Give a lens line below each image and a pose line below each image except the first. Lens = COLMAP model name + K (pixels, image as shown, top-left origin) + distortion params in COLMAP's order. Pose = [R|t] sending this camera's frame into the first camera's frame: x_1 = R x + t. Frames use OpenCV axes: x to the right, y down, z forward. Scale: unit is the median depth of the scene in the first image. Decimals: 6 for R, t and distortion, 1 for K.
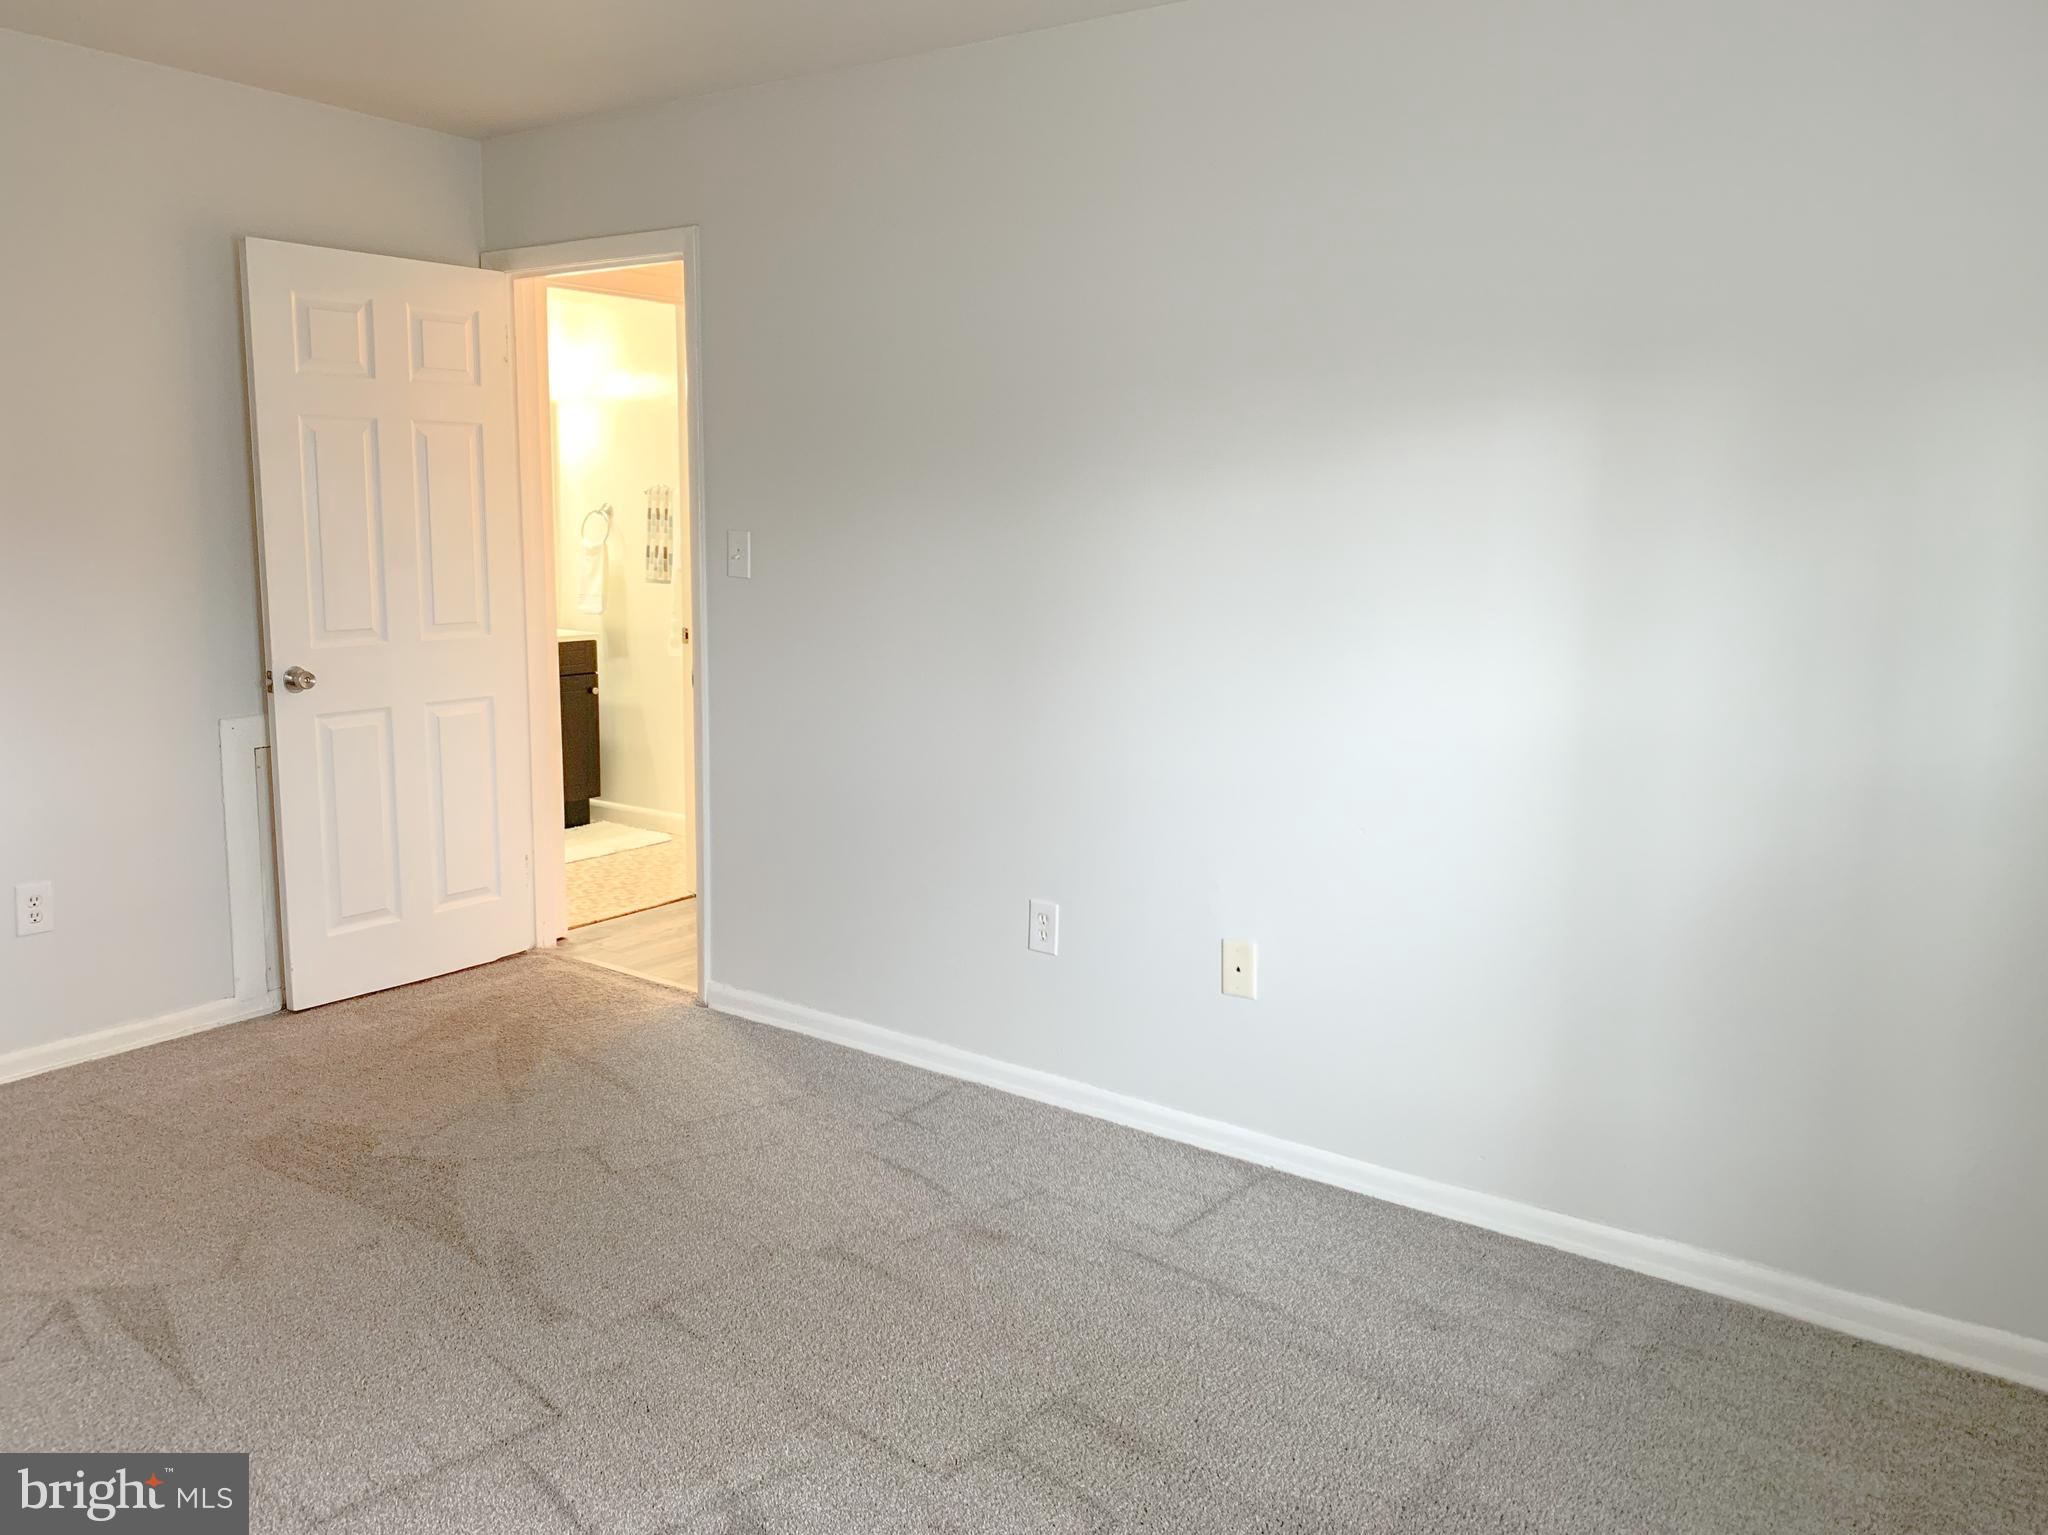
lens RADIAL K [[1671.4, 0, 1023.9], [0, 1671.4, 770.5], [0, 0, 1]] dist [0.017131, -0.001982]
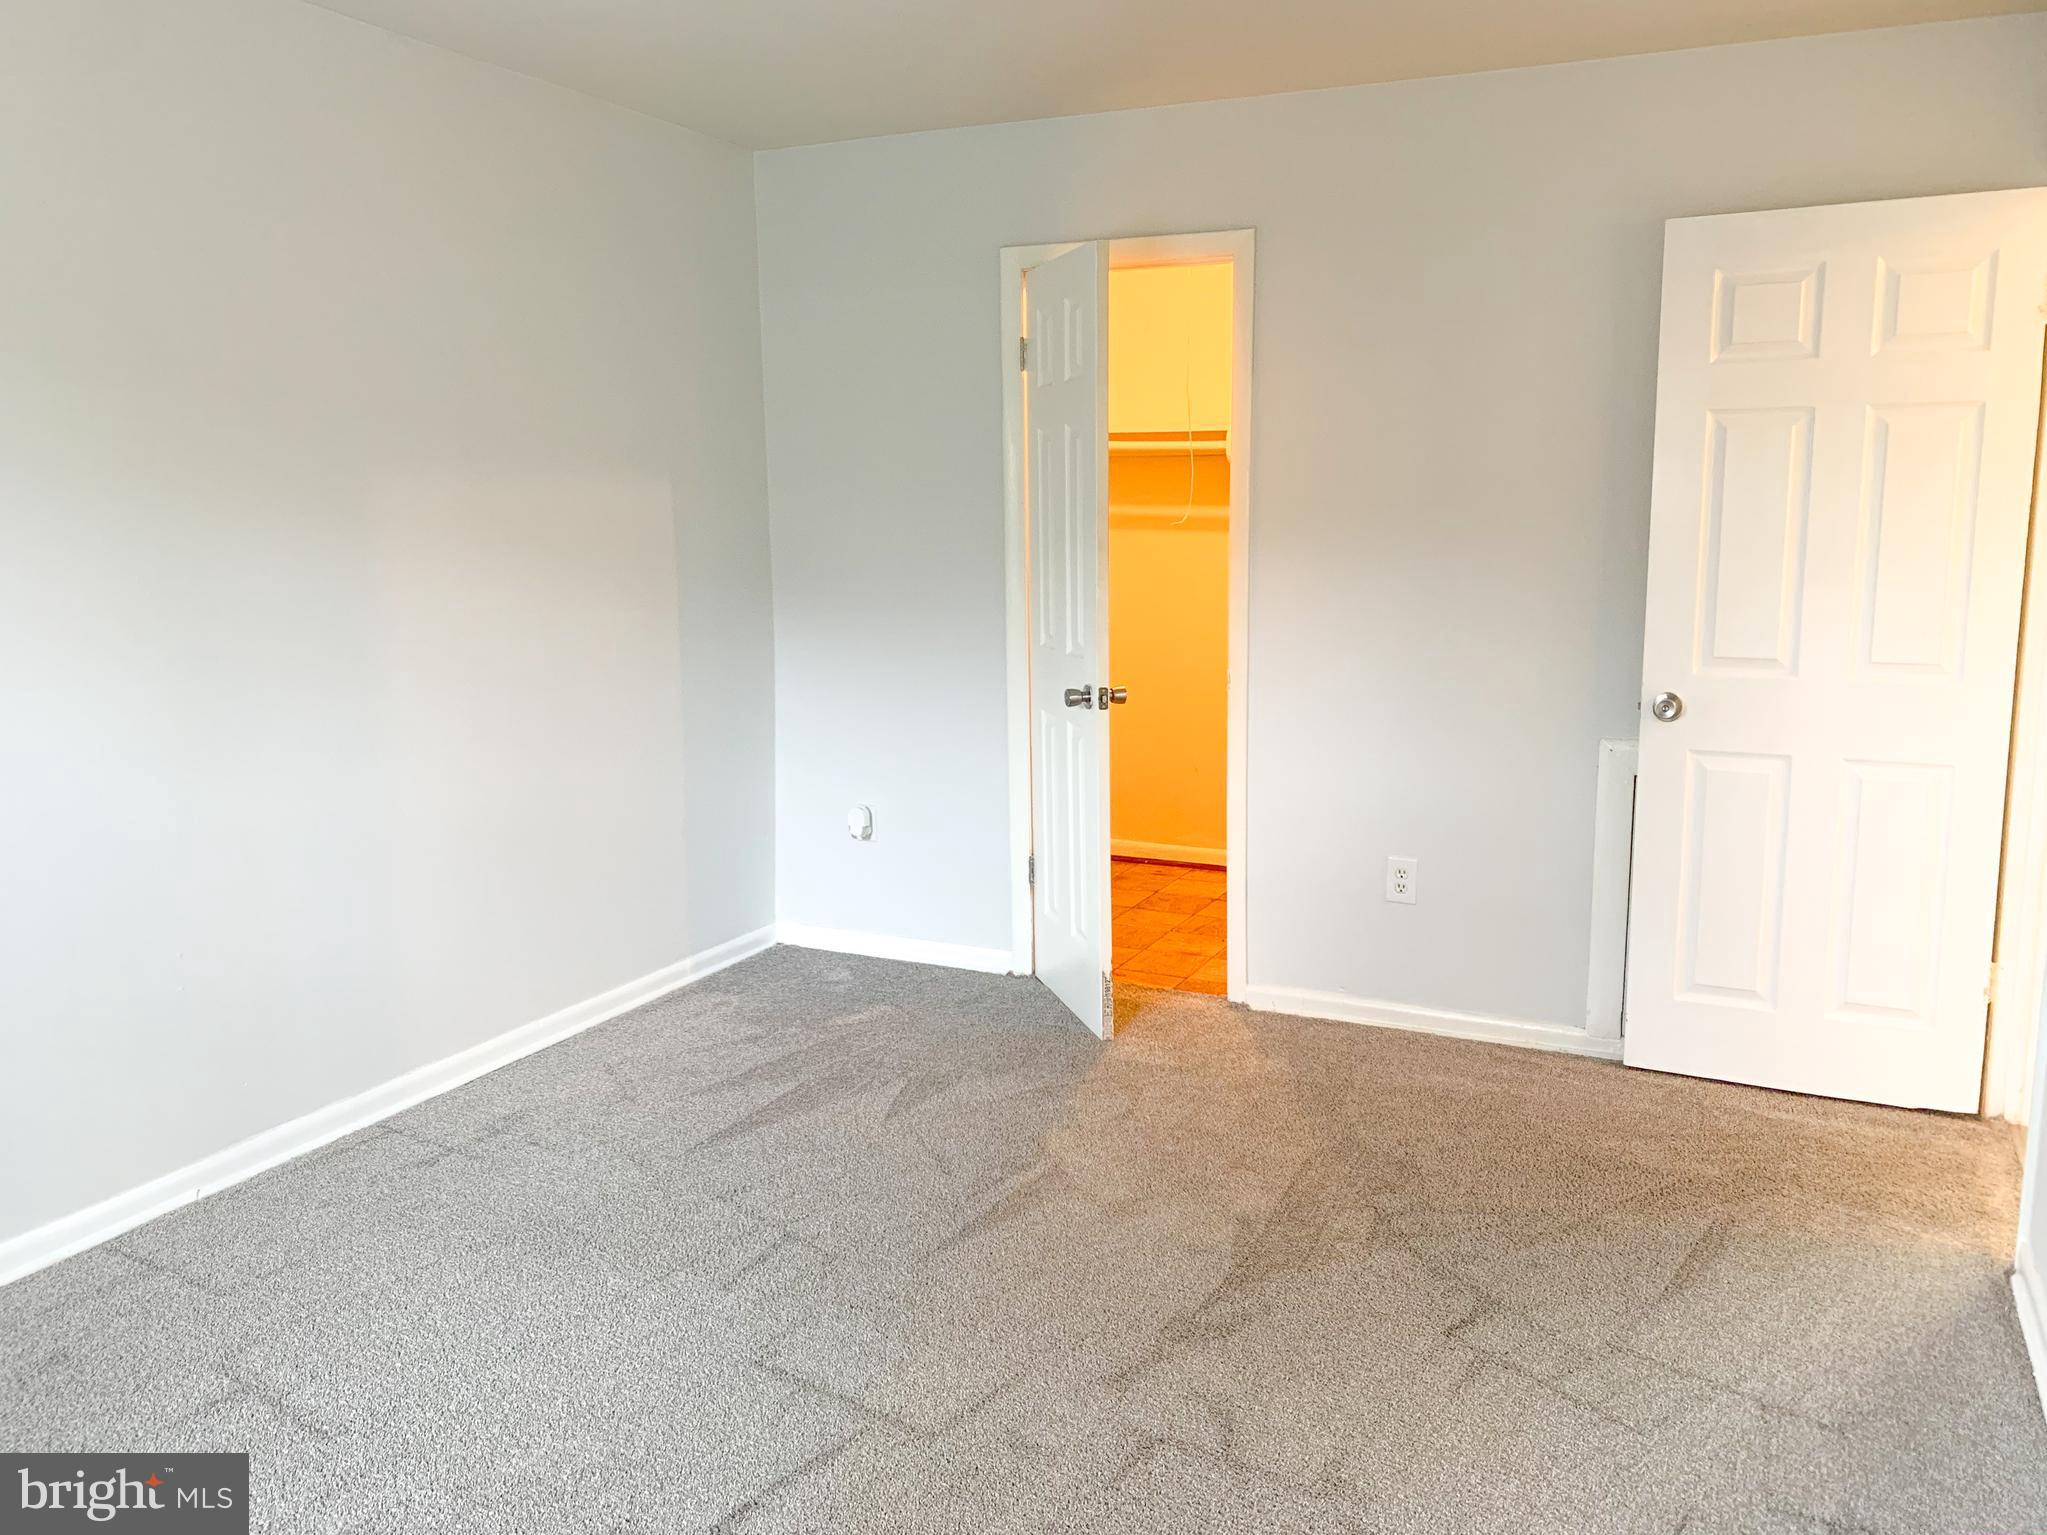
lens RADIAL K [[1670.6, 0, 1022.6], [0, 1670.6, 759.8], [0, 0, 1]] dist [0.017131, -0.001982]
pose [[0.133171, 0.145262, -0.980390, 0.402953], [-0.149577, 0.980816, 0.125007, -0.086996], [0.979741, 0.129996, 0.152344, 0.529558]]
